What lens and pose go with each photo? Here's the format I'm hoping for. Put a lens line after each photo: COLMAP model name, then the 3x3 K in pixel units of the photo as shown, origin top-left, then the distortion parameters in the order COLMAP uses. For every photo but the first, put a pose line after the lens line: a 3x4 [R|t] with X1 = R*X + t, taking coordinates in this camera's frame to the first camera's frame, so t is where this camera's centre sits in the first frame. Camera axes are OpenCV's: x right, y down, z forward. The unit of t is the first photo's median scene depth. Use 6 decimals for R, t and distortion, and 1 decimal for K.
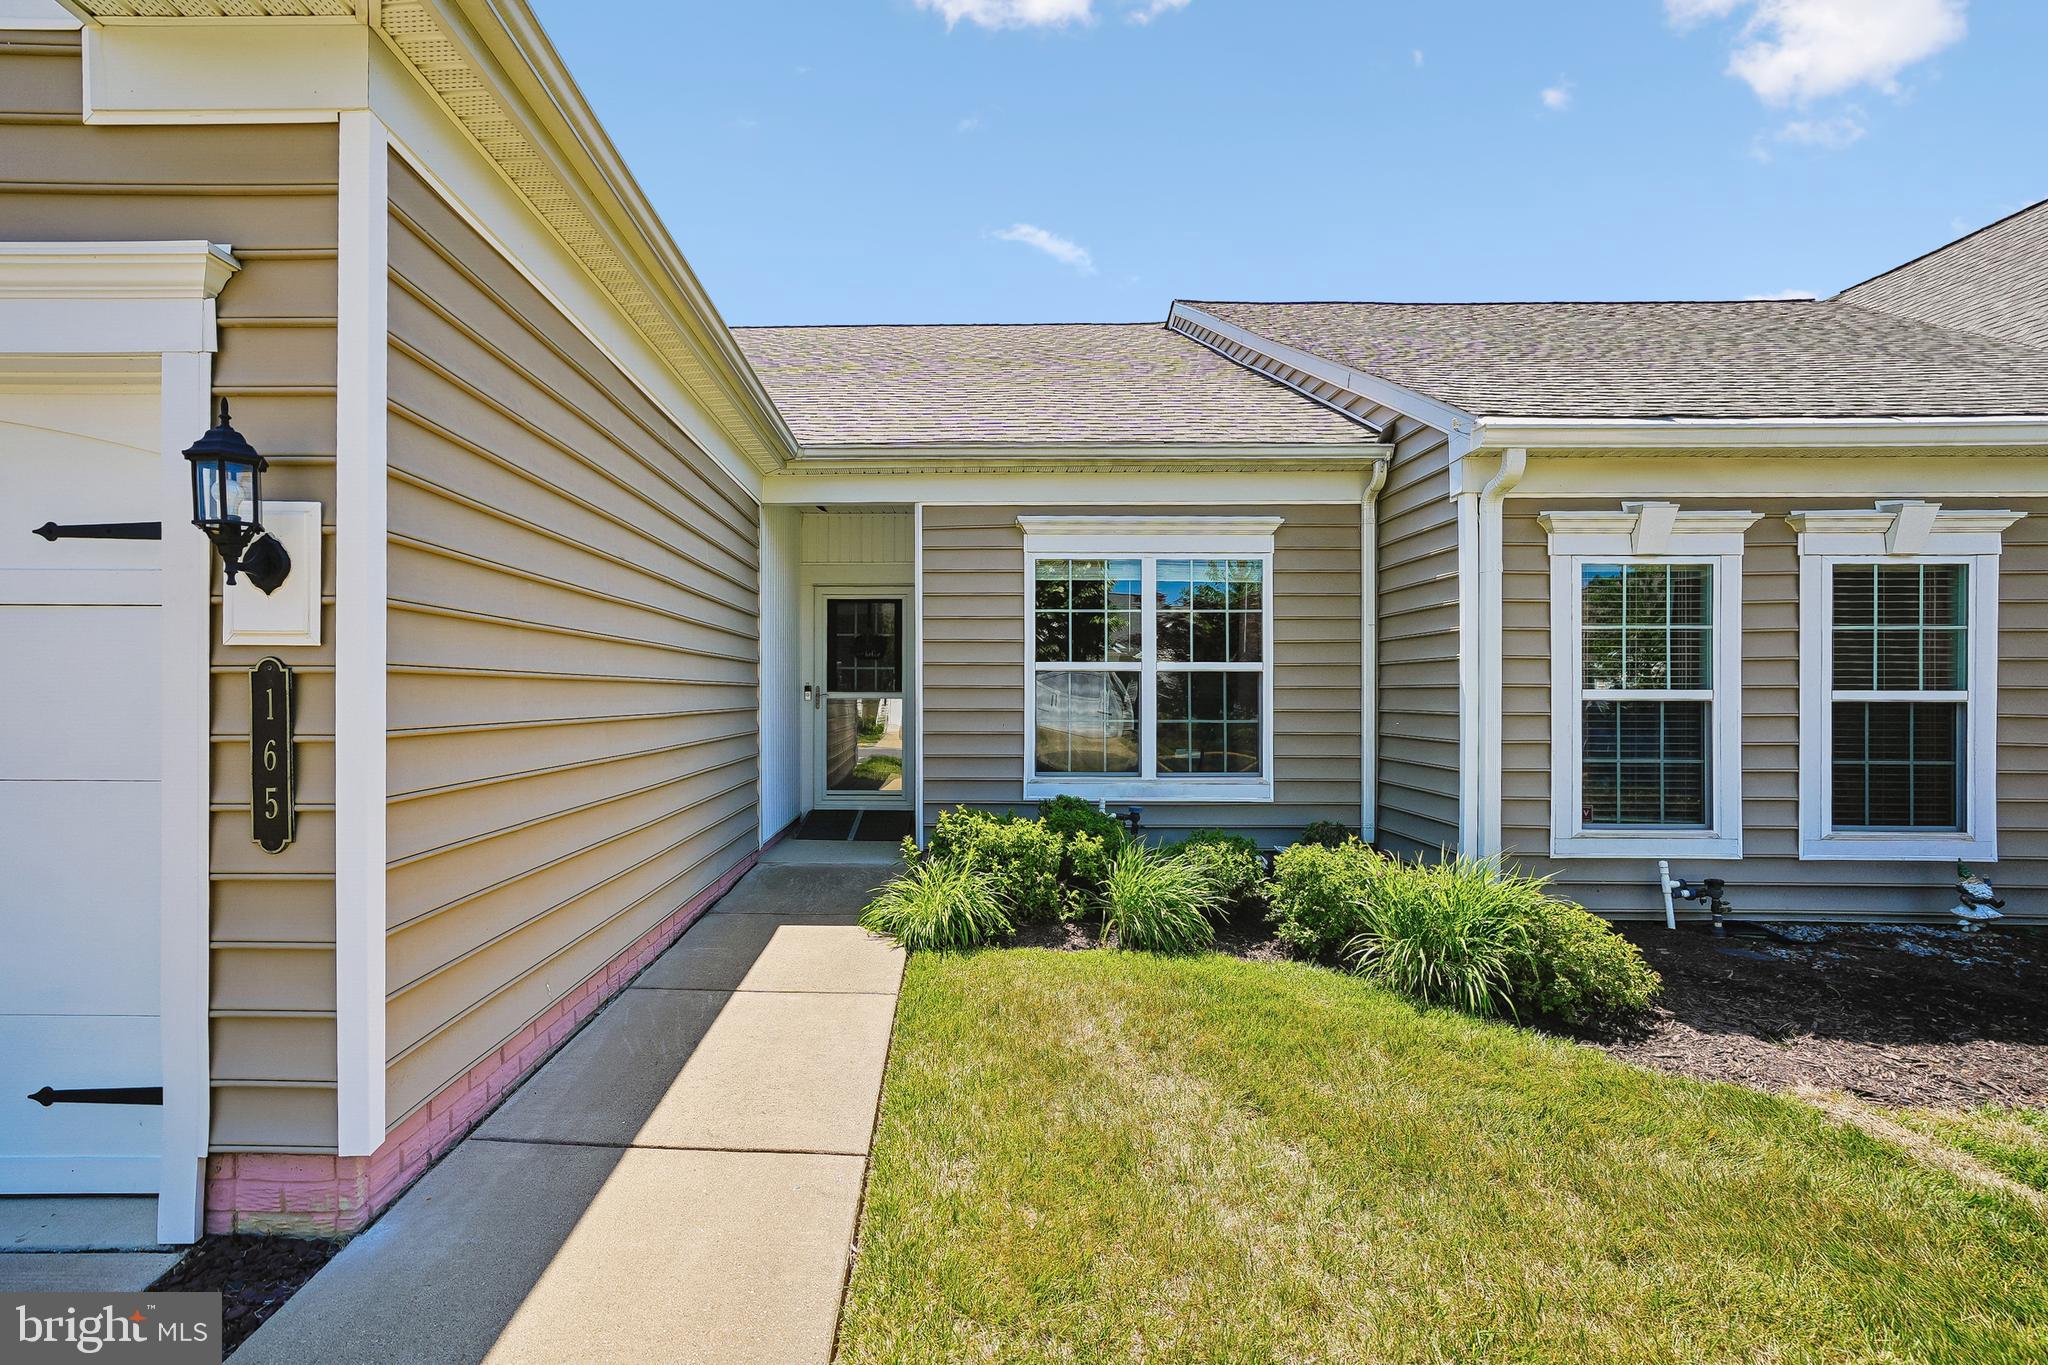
lens RADIAL K [[950.7, 0, 930.3], [0, 950.7, 683.8], [0, 0, 1]] dist [-0.042425, 0.017374]
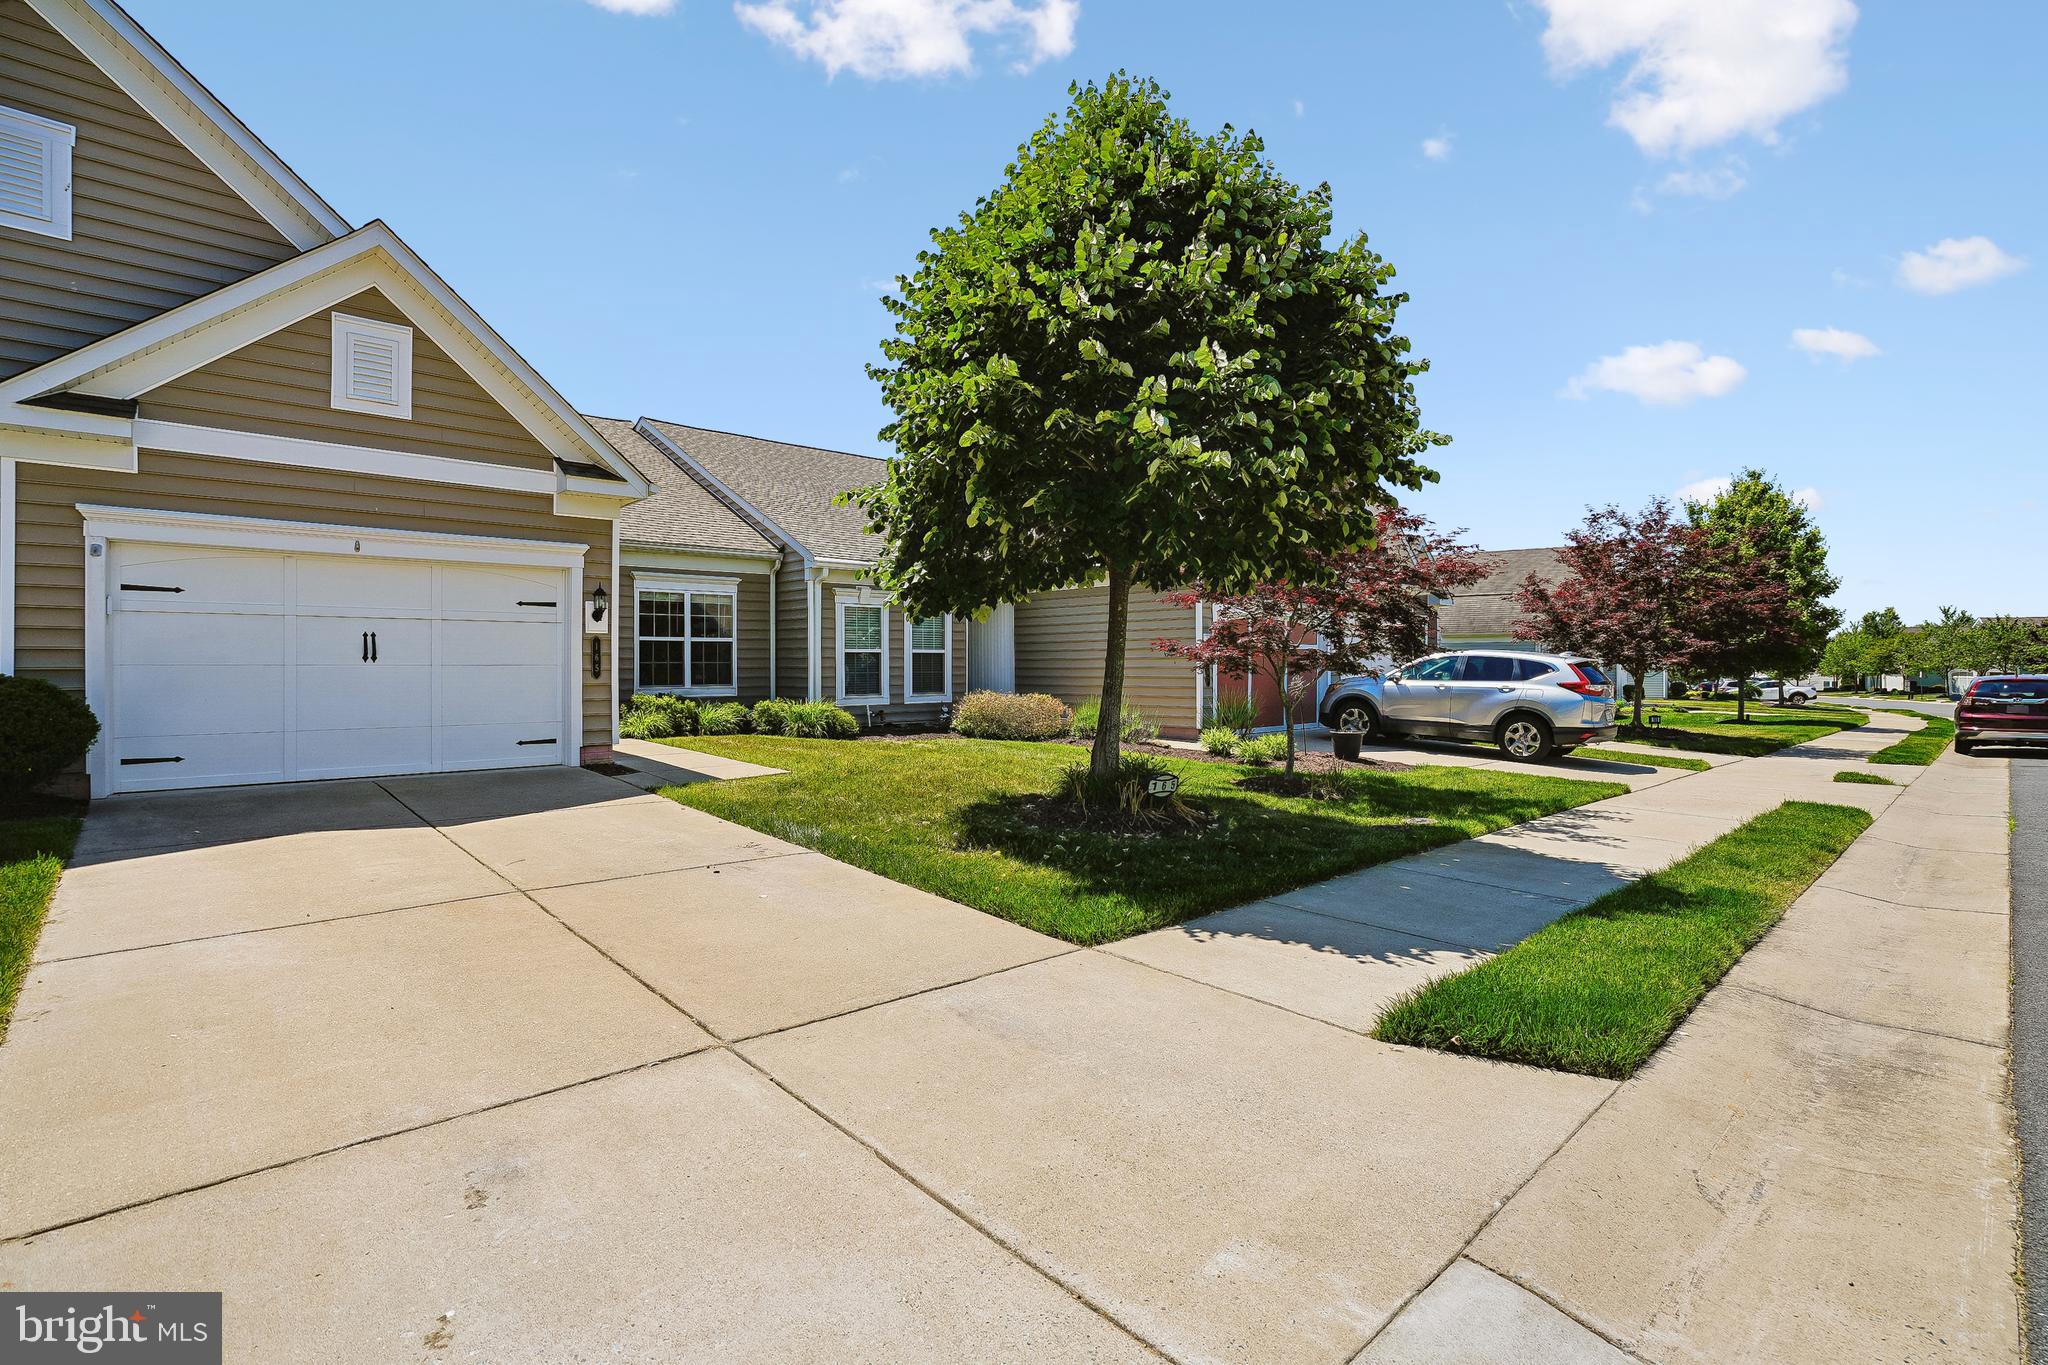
lens RADIAL K [[950.7, 0, 1025.6], [0, 950.7, 671.6], [0, 0, 1]] dist [-0.042425, 0.017374]
pose [[0.708166, -0.009968, 0.705975, -1.045434], [-0.001349, 0.999879, 0.015471, 0.030657], [-0.706044, -0.011908, 0.708067, -1.570861]]
